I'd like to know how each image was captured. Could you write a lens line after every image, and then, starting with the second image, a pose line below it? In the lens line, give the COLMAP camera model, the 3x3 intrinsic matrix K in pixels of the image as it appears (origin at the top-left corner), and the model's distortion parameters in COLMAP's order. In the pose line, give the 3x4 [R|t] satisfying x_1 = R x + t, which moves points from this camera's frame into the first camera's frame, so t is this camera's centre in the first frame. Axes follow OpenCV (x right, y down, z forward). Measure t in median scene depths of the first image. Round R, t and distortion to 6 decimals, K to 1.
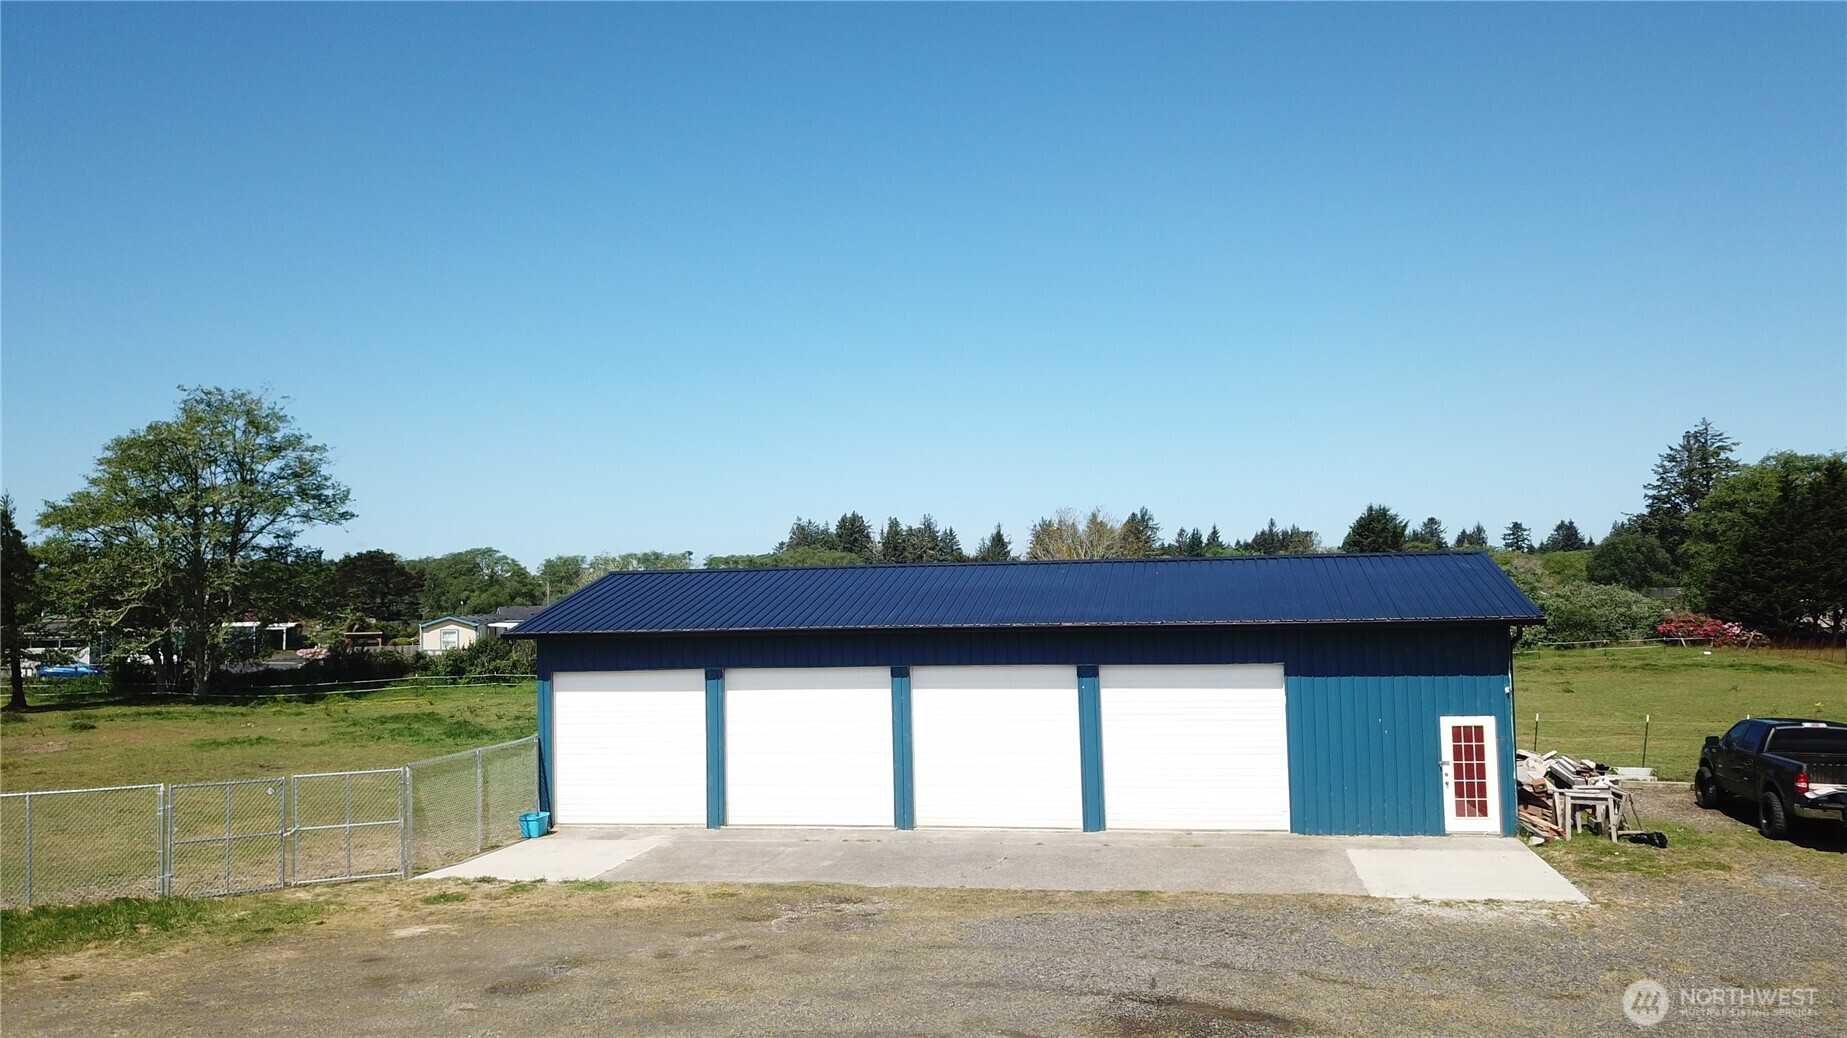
lens RADIAL K [[1390.1, 0, 923.5], [0, 1390.1, 519.0], [0, 0, 1]] dist [0.000777, -0.000495]
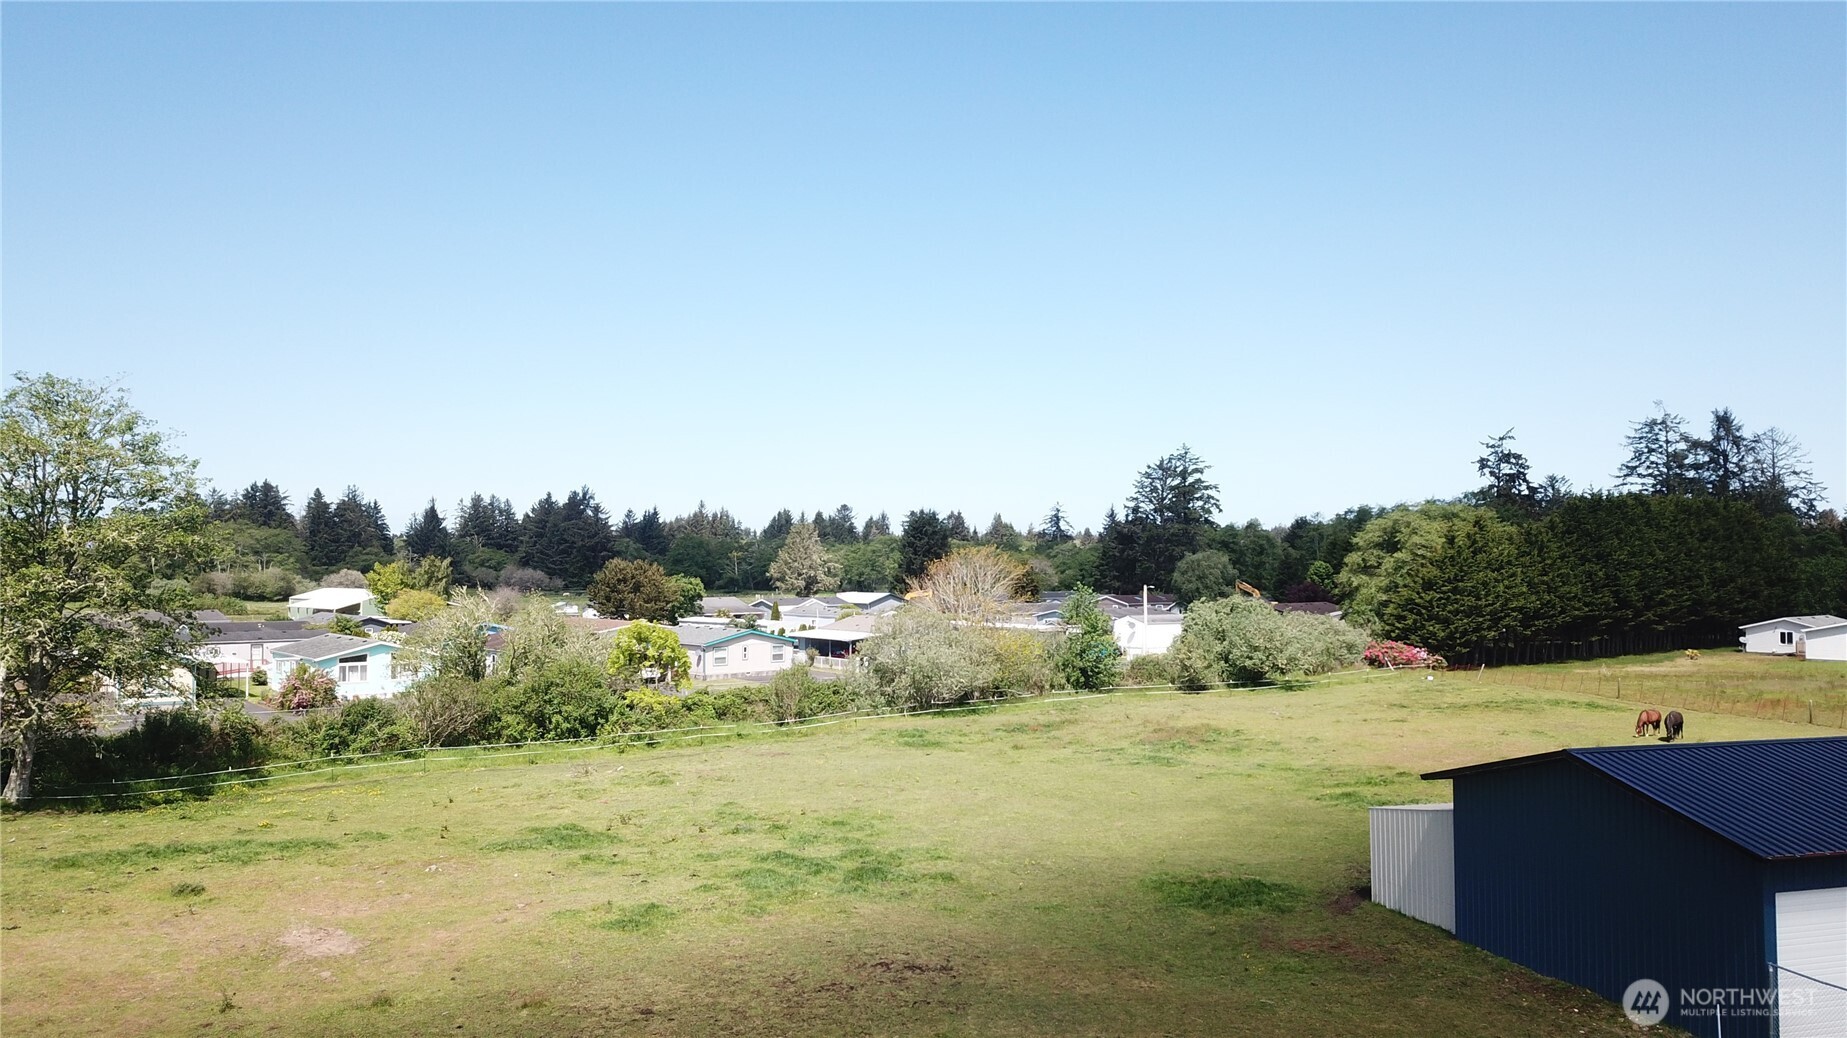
lens RADIAL K [[1401.1, 0, 882.3], [0, 1401.1, 522.1], [0, 0, 1]] dist [-0.010274, -0.006230]
pose [[0.897850, 0.024439, 0.439623, -0.368407], [-0.036449, 0.999157, 0.018897, -0.040385], [-0.438791, -0.032990, 0.897984, 0.135637]]
